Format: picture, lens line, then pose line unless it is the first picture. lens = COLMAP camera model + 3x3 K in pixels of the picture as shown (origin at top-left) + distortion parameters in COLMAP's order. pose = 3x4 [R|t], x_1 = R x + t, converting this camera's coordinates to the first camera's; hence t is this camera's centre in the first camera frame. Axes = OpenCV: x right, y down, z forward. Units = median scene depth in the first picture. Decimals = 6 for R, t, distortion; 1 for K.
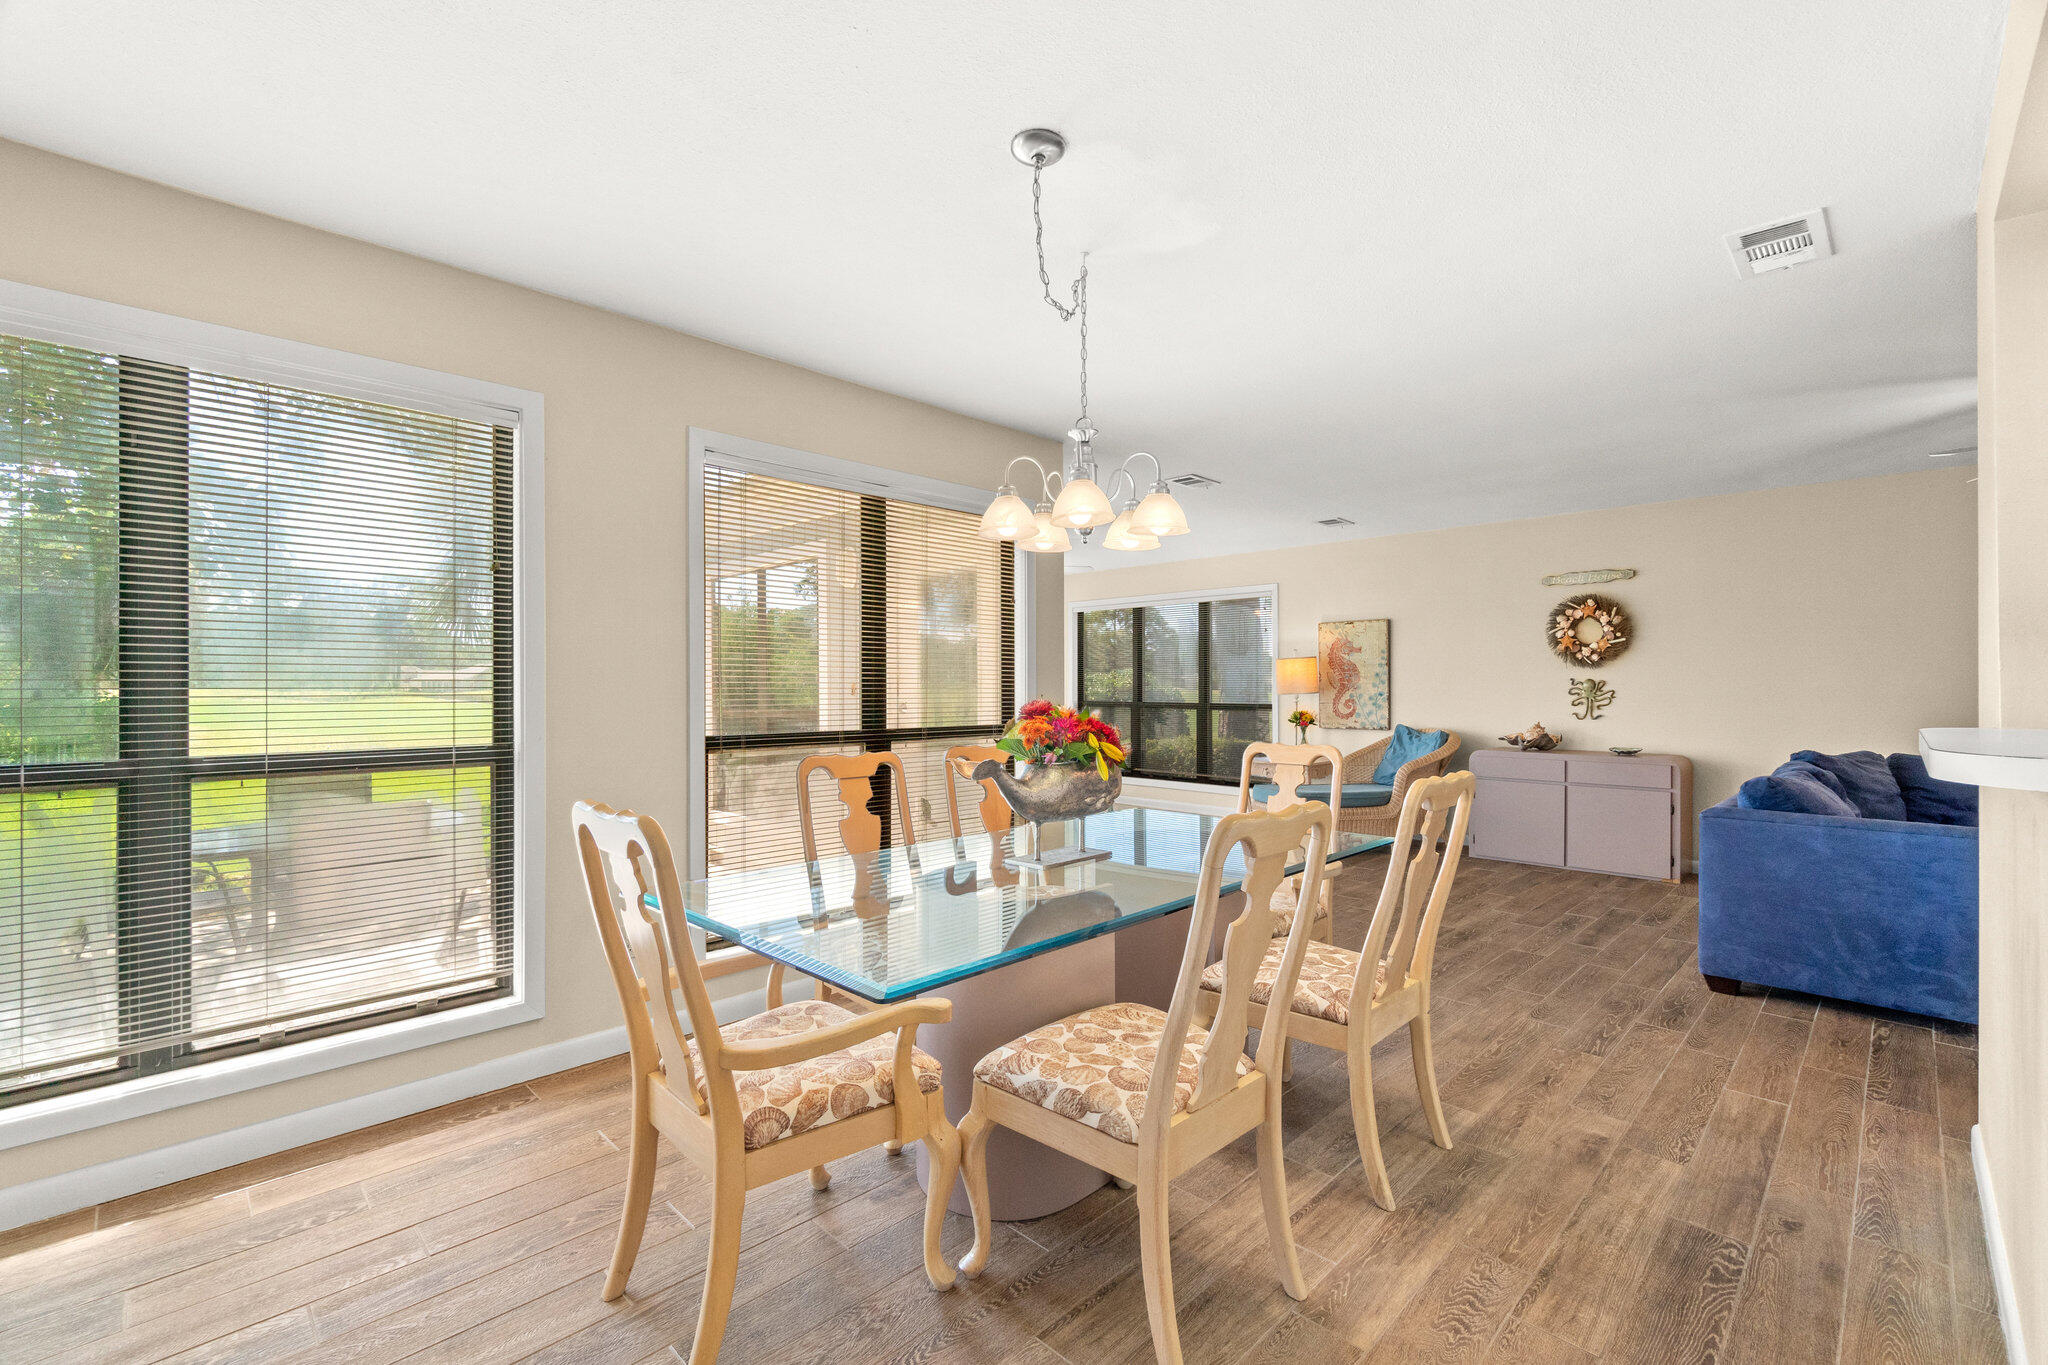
lens RADIAL K [[889.9, 0, 1029.1], [0, 889.9, 681.8], [0, 0, 1]] dist [0.002482, 0.000370]
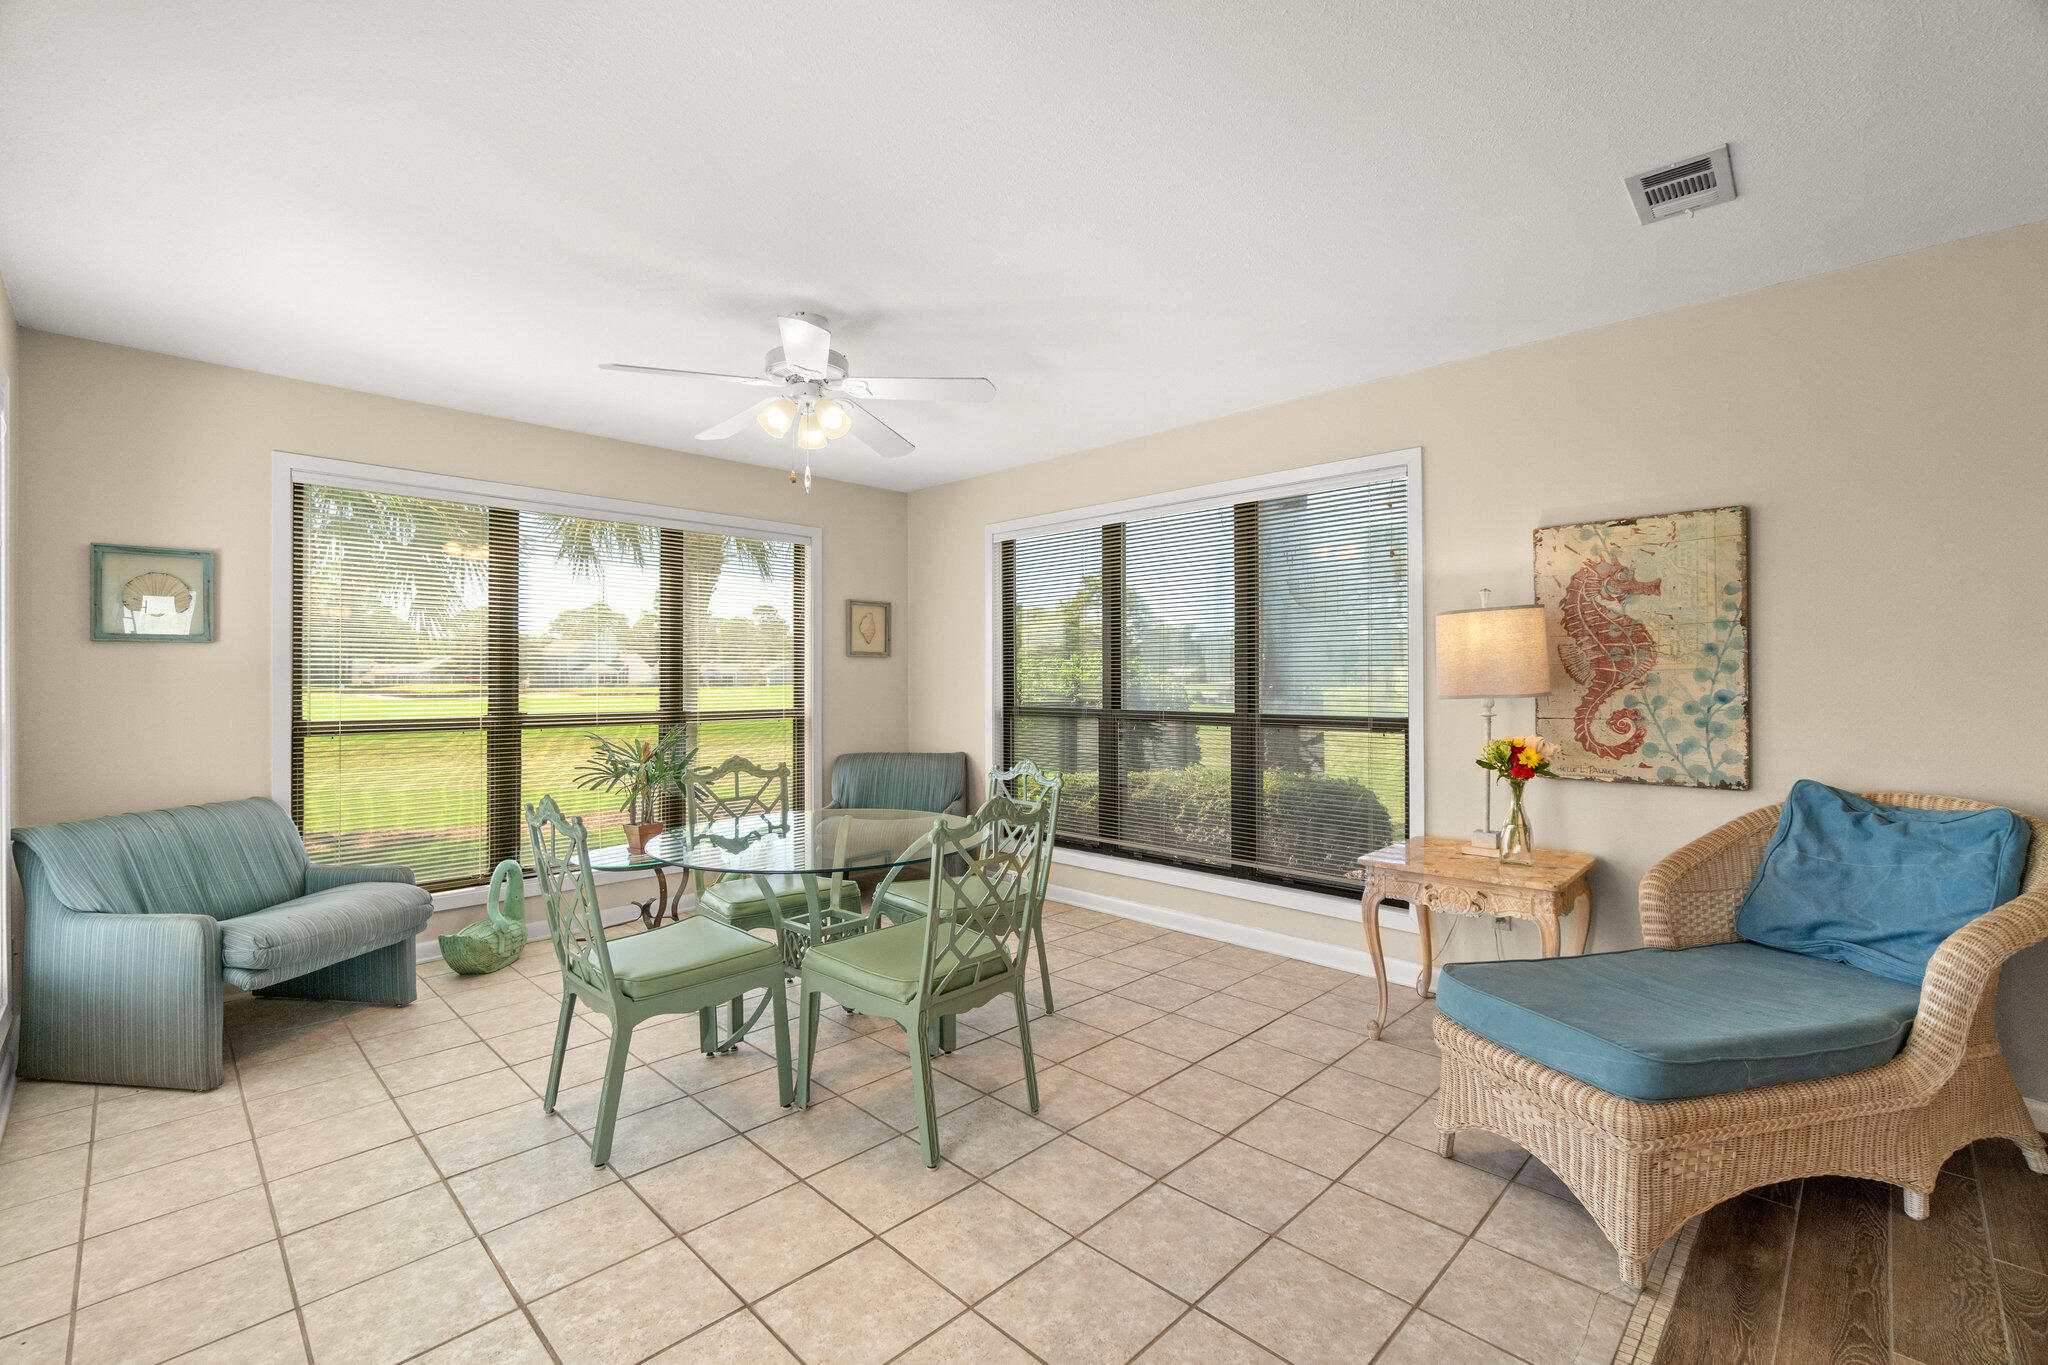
lens RADIAL K [[889.9, 0, 1021.2], [0, 889.9, 671.2], [0, 0, 1]] dist [0.002482, 0.000370]
pose [[0.999982, -0.003598, 0.004894, 0.083192], [0.003629, 0.999974, -0.006256, 0.003340], [-0.004872, 0.006273, 0.999968, 0.596580]]
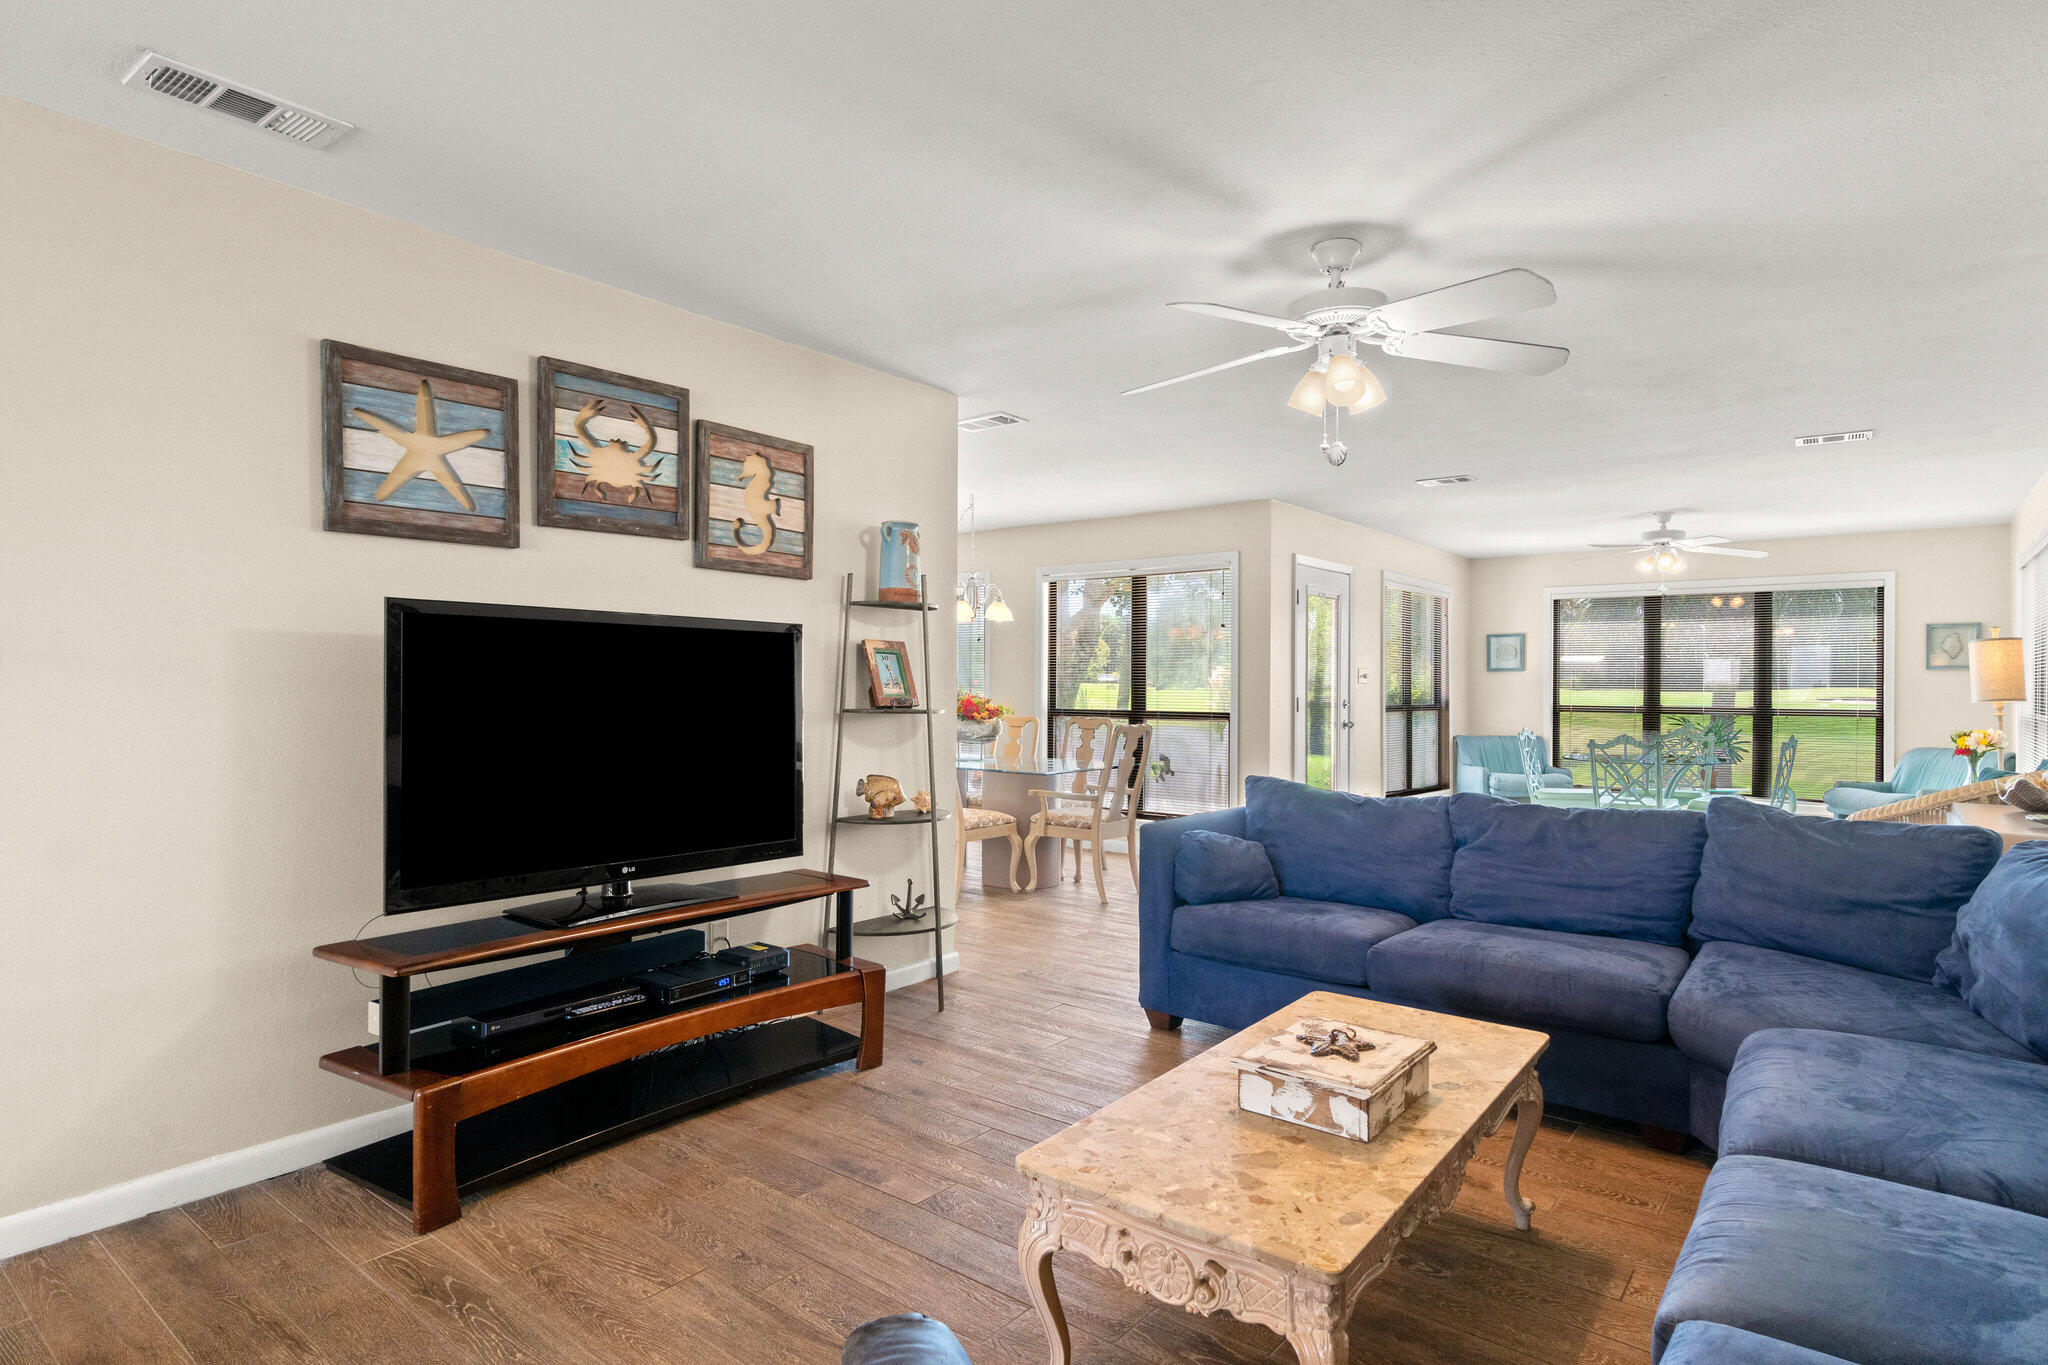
lens RADIAL K [[1096.6, 0, 1032.9], [0, 1096.6, 687.1], [0, 0, 1]] dist [0.002343, 0.000103]
pose [[0.116205, 0.001870, -0.993224, 0.961362], [-0.001913, 0.999997, 0.001659, 0.003293], [0.993223, 0.001707, 0.116208, 0.286130]]
